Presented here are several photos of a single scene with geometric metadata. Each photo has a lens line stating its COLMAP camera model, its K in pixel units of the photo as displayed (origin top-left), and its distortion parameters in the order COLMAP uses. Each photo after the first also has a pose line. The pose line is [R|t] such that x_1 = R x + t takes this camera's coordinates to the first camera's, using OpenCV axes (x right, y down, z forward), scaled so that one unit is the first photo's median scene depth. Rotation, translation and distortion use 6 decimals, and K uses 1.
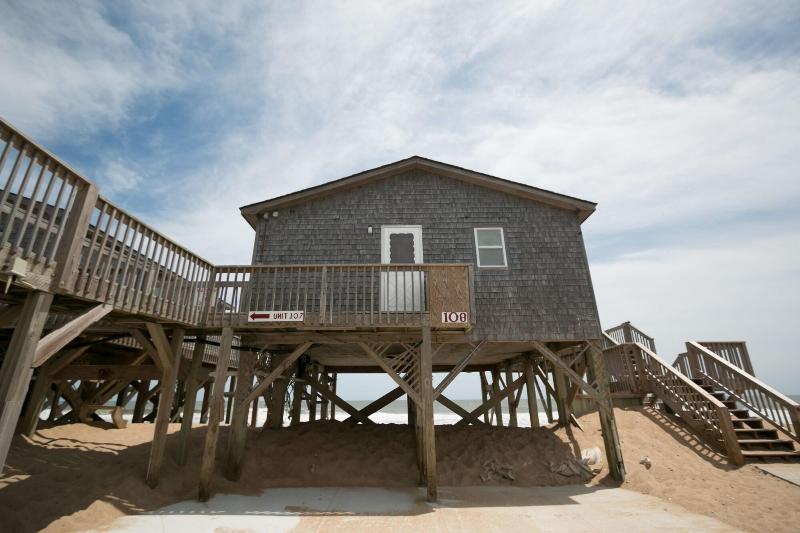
lens RADIAL K [[362.1, 0, 399.5], [0, 362.1, 266.6], [0, 0, 1]] dist [-0.023364, 0.004256]
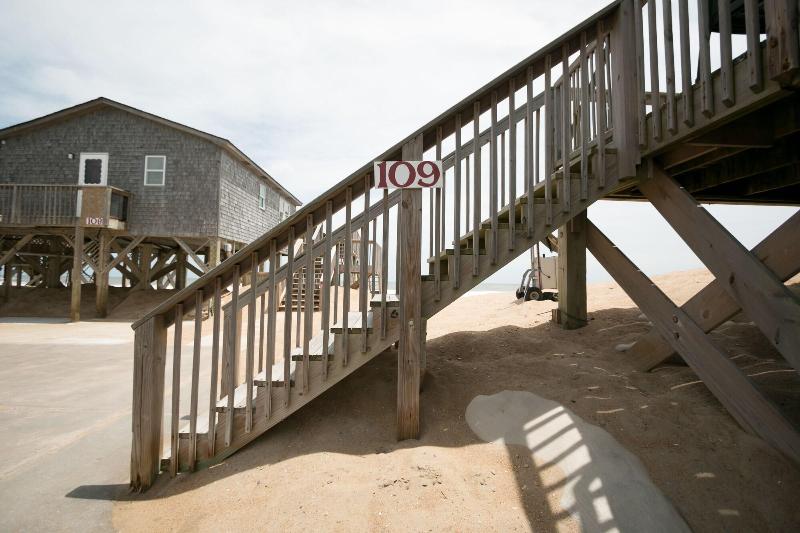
lens RADIAL K [[362.1, 0, 399.4], [0, 362.1, 265.5], [0, 0, 1]] dist [-0.023364, 0.004256]
pose [[0.999578, 0.025925, 0.013119, 1.196222], [-0.028711, 0.950596, 0.309099, -0.161392], [-0.004457, -0.309345, 0.950939, -0.456702]]
